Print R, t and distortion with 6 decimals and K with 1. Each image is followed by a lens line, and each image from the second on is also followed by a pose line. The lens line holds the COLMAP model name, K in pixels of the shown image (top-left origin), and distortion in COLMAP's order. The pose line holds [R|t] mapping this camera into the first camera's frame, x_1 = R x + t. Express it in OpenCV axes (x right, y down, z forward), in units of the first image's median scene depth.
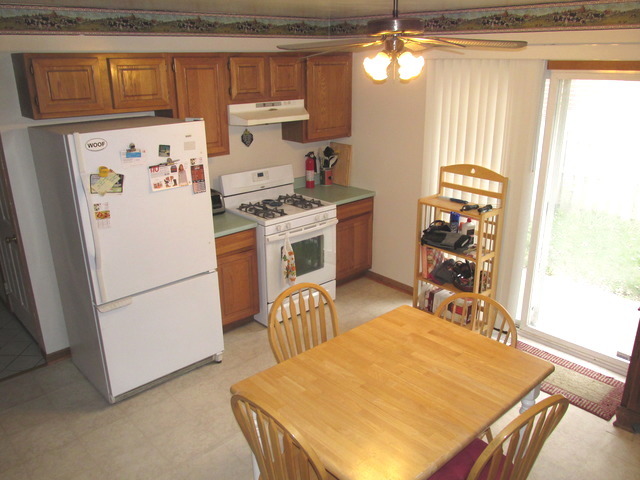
lens RADIAL K [[533.3, 0, 321.6], [0, 533.3, 238.3], [0, 0, 1]] dist [-0.010521, -0.001549]
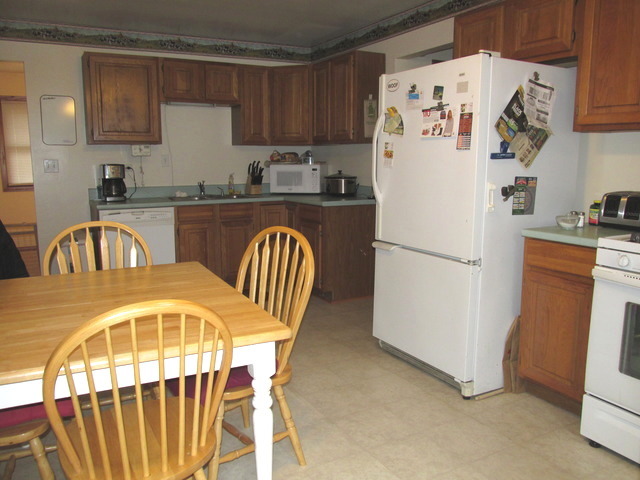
lens RADIAL K [[533.3, 0, 320.6], [0, 533.3, 242.4], [0, 0, 1]] dist [-0.010521, -0.001549]
pose [[-0.245345, 0.157852, -0.956498, 0.614005], [-0.316287, 0.919631, 0.232896, -0.080444], [0.916389, 0.359668, -0.175700, 1.049603]]
